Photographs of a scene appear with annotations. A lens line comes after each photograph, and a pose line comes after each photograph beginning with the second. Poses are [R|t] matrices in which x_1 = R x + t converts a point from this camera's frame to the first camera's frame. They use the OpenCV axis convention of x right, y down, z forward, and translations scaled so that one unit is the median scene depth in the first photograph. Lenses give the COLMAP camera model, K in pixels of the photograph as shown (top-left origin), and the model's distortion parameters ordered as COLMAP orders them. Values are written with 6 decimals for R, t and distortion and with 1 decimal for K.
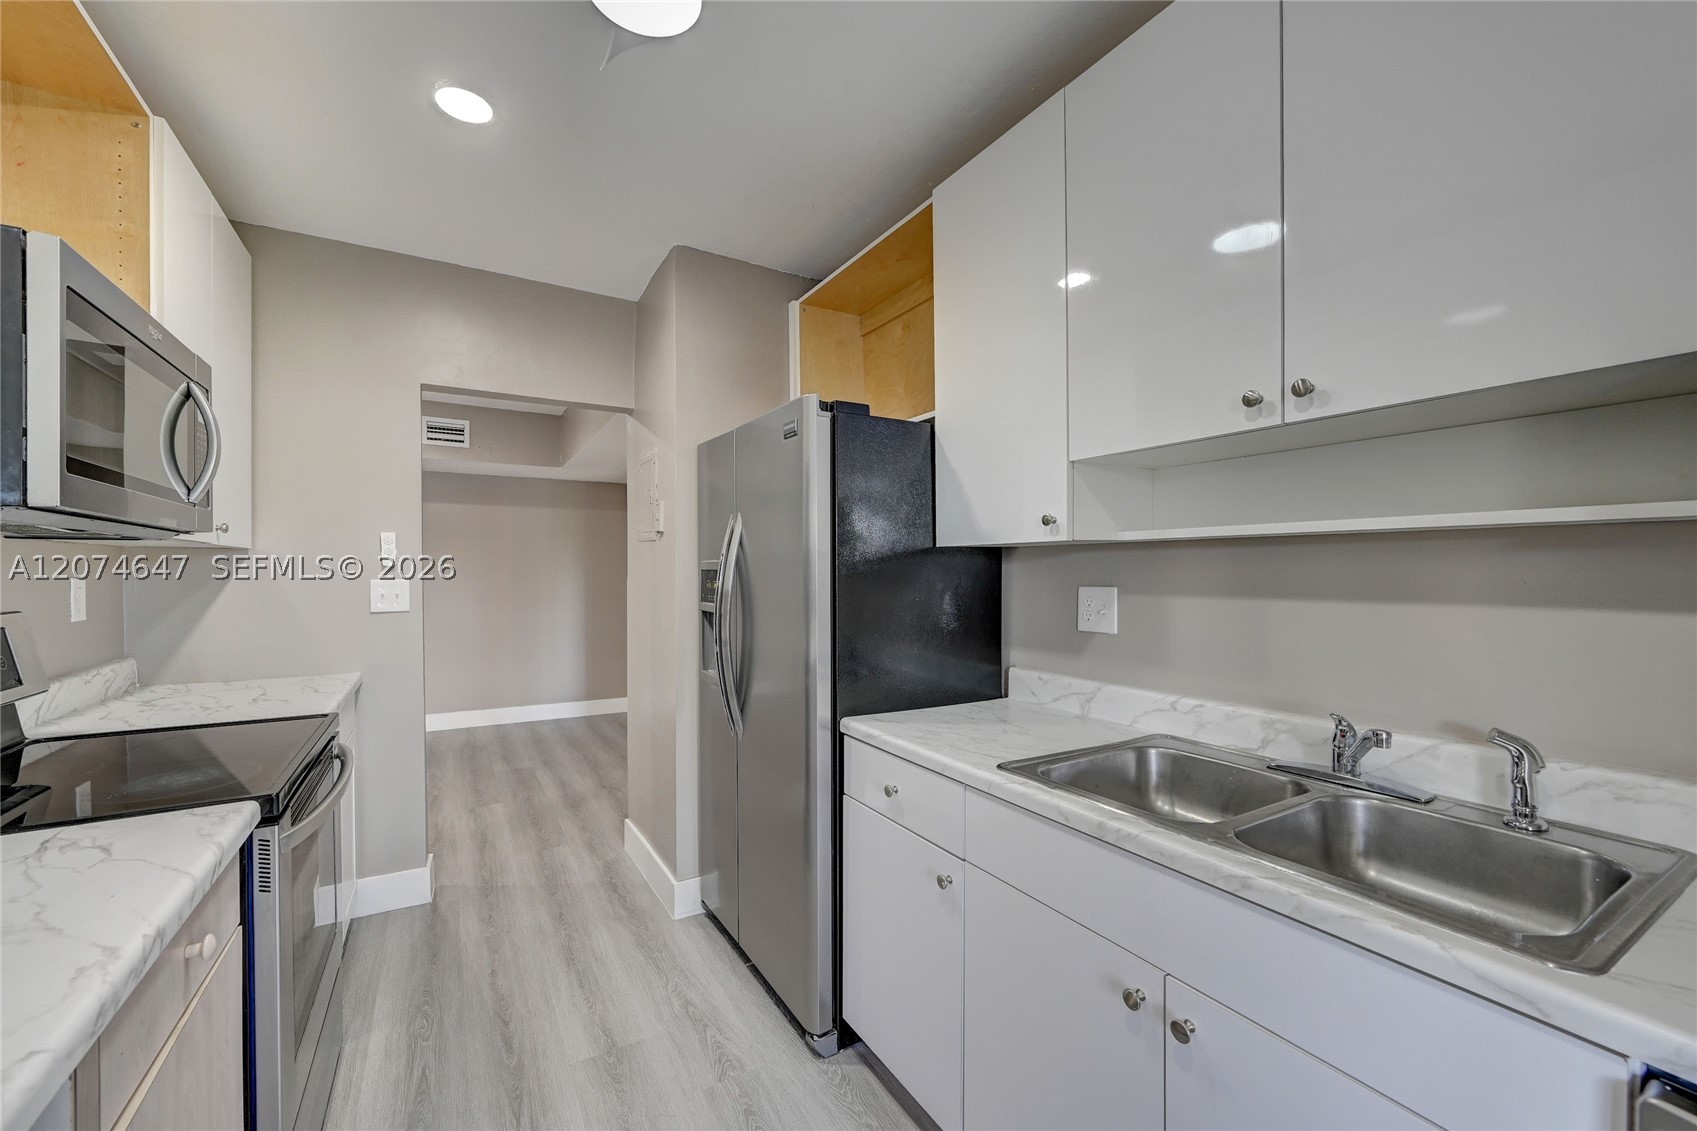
lens RADIAL K [[672.2, 0, 848.5], [0, 672.2, 562.2], [0, 0, 1]] dist [0.001296, 0.000011]
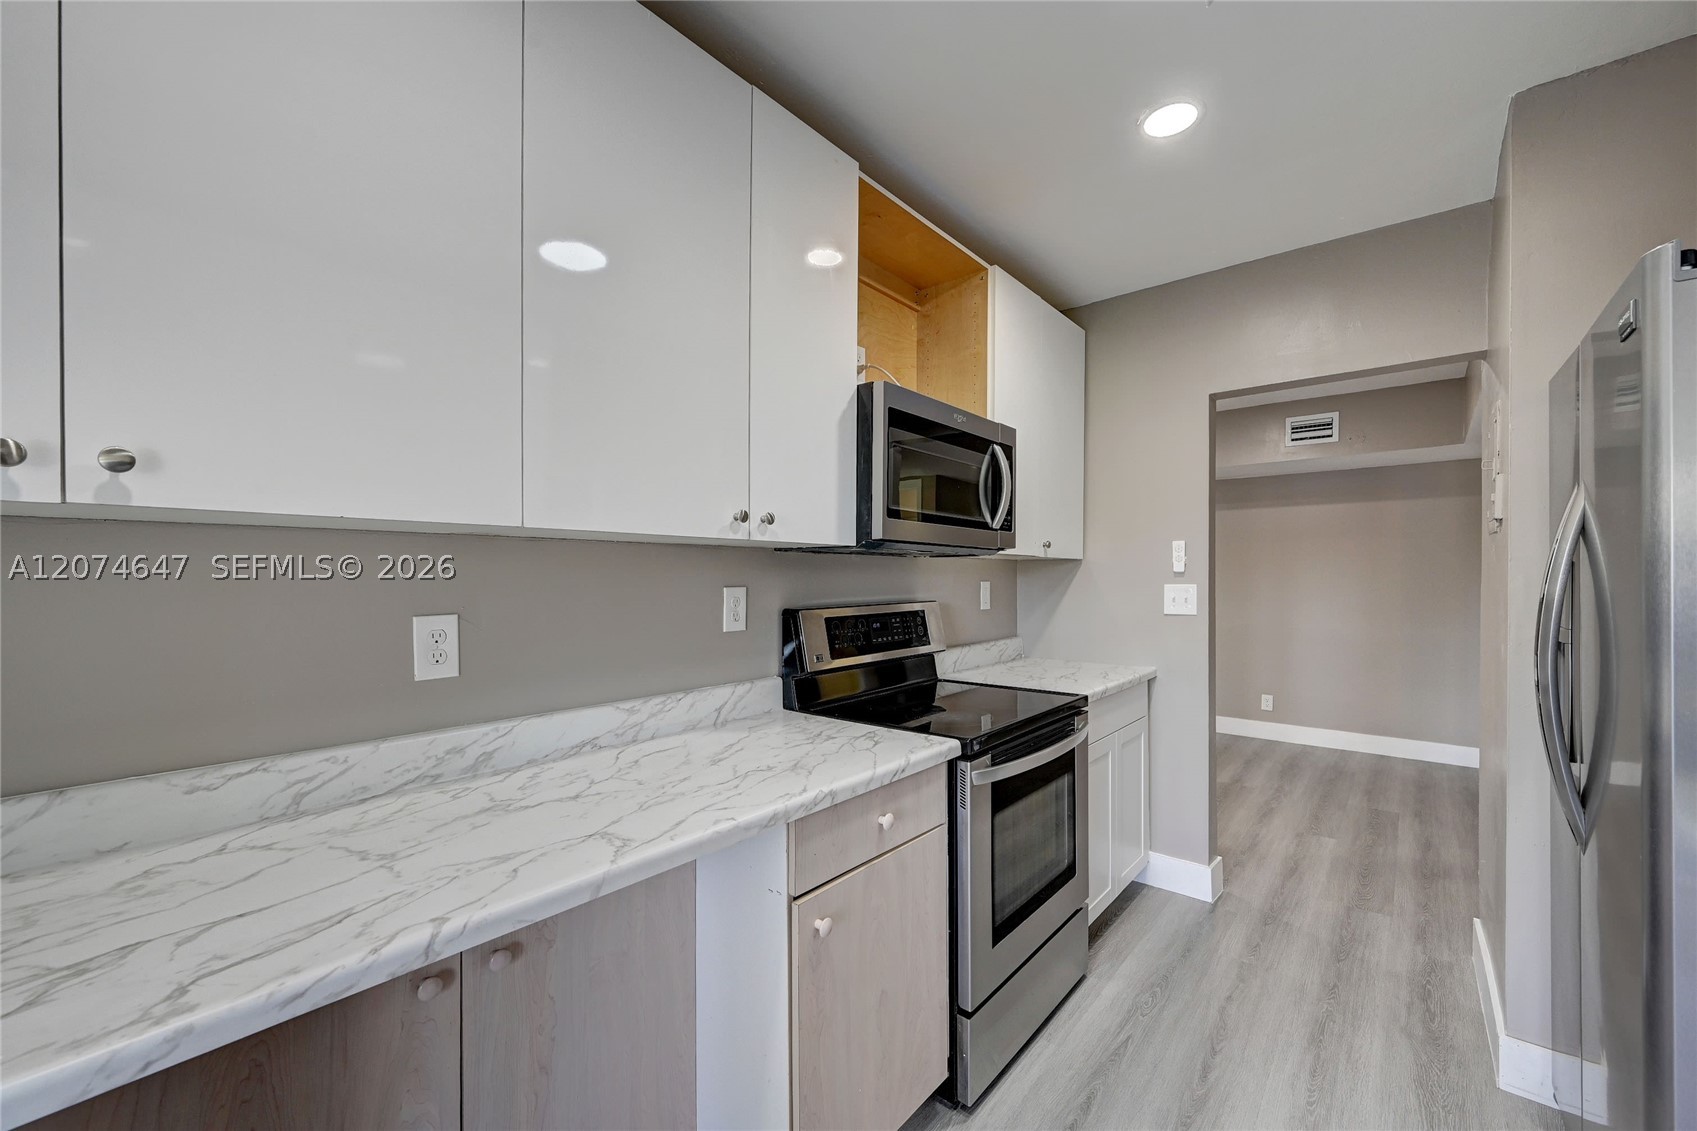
lens RADIAL K [[681.7, 0, 848.5], [0, 681.7, 565.5], [0, 0, 1]] dist [-0.000854, 0.000006]
pose [[0.327887, -0.016909, -0.944566, 0.176961], [0.012538, 0.999830, -0.013546, 0.003739], [0.944634, -0.007401, 0.328043, 0.147429]]
